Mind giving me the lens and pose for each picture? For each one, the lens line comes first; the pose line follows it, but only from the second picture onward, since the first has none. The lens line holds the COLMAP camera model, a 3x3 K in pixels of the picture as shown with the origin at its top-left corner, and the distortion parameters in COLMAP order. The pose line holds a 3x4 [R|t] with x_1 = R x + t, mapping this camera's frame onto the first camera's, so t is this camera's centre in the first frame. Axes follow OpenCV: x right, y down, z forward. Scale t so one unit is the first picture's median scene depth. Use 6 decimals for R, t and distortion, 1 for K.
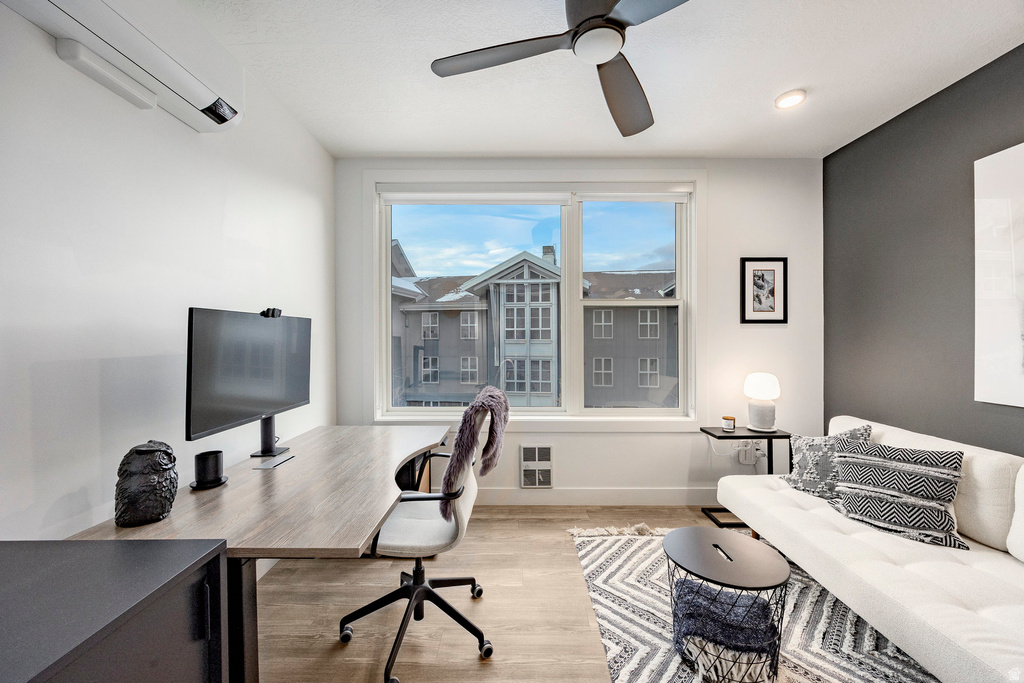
lens RADIAL K [[401.8, 0, 516.7], [0, 401.8, 341.3], [0, 0, 1]] dist [0.028367, 0.000272]
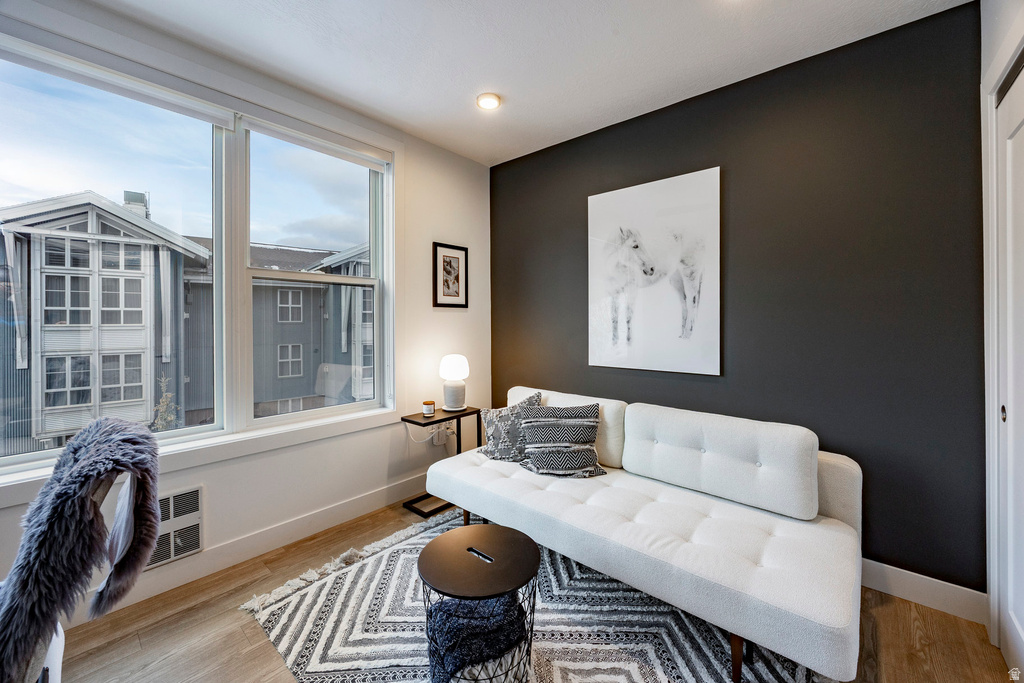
lens RADIAL K [[406.7, 0, 520.8], [0, 406.7, 321.8], [0, 0, 1]] dist [0.005300, -0.000404]
pose [[0.666417, -0.001300, 0.745578, -0.067112], [0.007856, 0.999955, -0.005278, 0.000273], [-0.745538, 0.009374, 0.666397, 0.188234]]
